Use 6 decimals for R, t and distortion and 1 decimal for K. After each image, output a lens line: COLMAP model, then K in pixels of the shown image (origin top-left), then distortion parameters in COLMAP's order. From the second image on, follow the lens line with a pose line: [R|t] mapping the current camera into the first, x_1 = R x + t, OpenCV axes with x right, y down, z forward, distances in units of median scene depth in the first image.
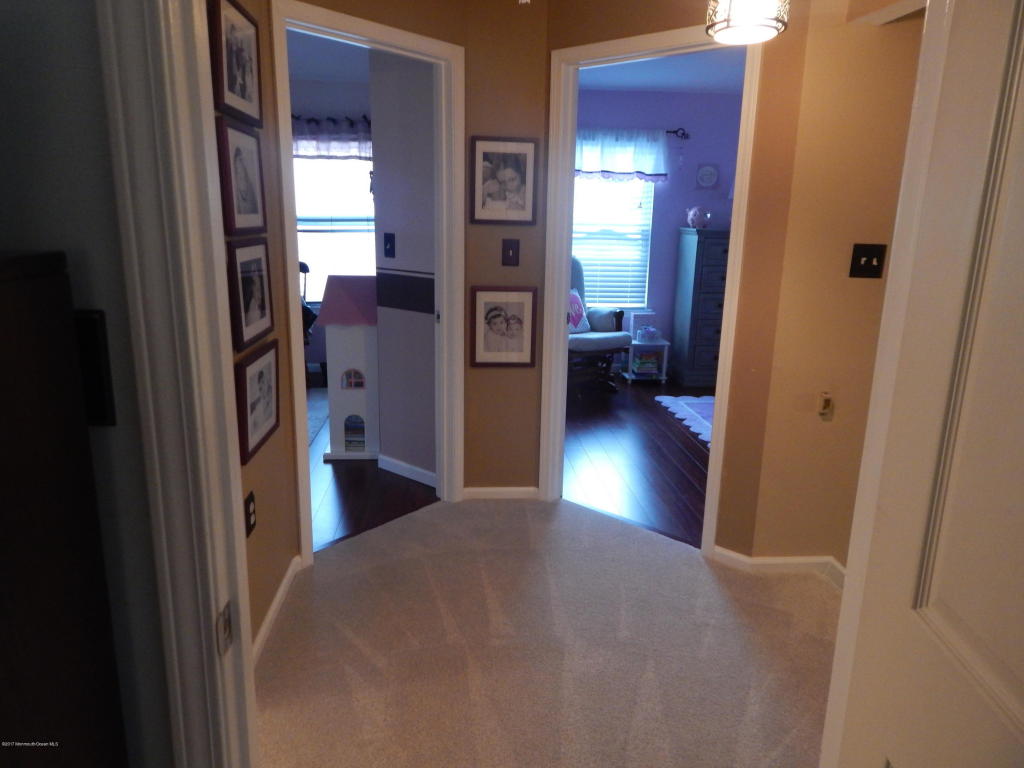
lens RADIAL K [[688.0, 0, 509.6], [0, 688.0, 380.8], [0, 0, 1]] dist [0.001262, 0.001576]
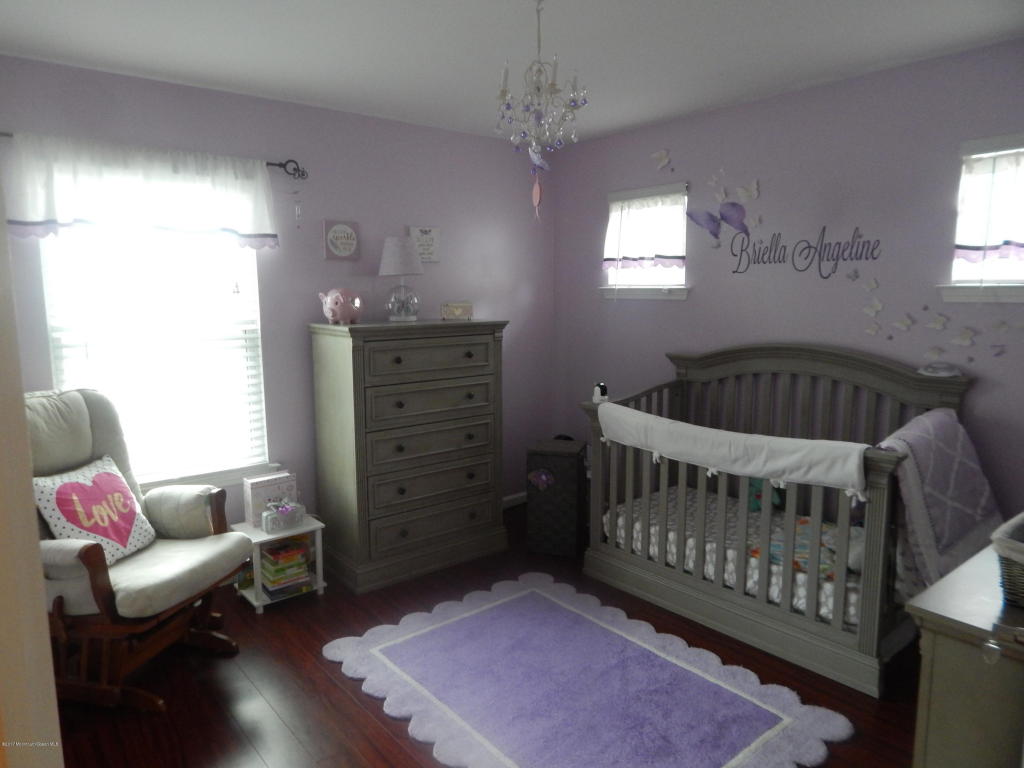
lens RADIAL K [[688.0, 0, 510.4], [0, 688.0, 387.2], [0, 0, 1]] dist [0.001262, 0.001576]
pose [[0.822725, -0.101013, 0.559392, 0.052368], [0.155103, 0.986635, -0.049954, -0.113834], [-0.546870, 0.127861, 0.827397, 0.427536]]
